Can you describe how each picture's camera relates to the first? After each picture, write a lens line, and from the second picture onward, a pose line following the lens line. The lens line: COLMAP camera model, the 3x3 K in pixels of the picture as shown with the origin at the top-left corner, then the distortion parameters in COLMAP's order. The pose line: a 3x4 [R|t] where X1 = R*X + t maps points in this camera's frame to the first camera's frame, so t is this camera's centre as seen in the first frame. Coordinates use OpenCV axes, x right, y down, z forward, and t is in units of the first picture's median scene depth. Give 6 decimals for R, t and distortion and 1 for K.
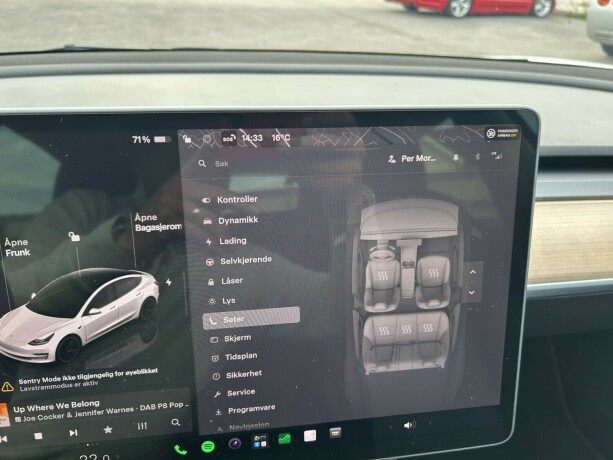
lens RADIAL K [[463.3, 0, 306.2], [0, 463.3, 228.5], [0, 0, 1]] dist [0.004600, -0.010539]
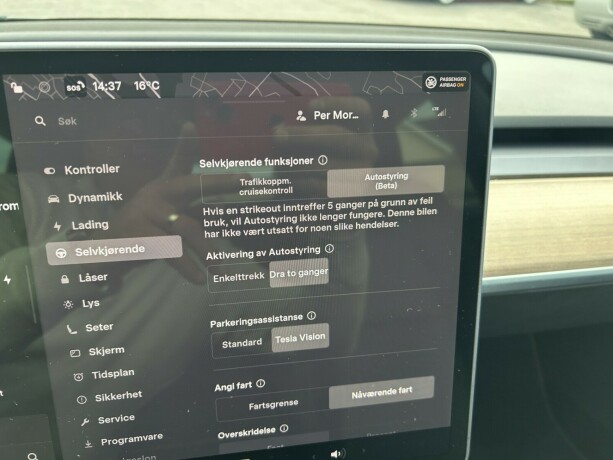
lens RADIAL K [[463.4, 0, 306.5], [0, 463.4, 230.0], [0, 0, 1]] dist [0.007565, -0.034076]
pose [[0.999857, -0.008792, 0.014425, 0.174937], [0.008501, 0.999761, 0.020129, 0.021819], [-0.014598, -0.020003, 0.999693, 0.224357]]
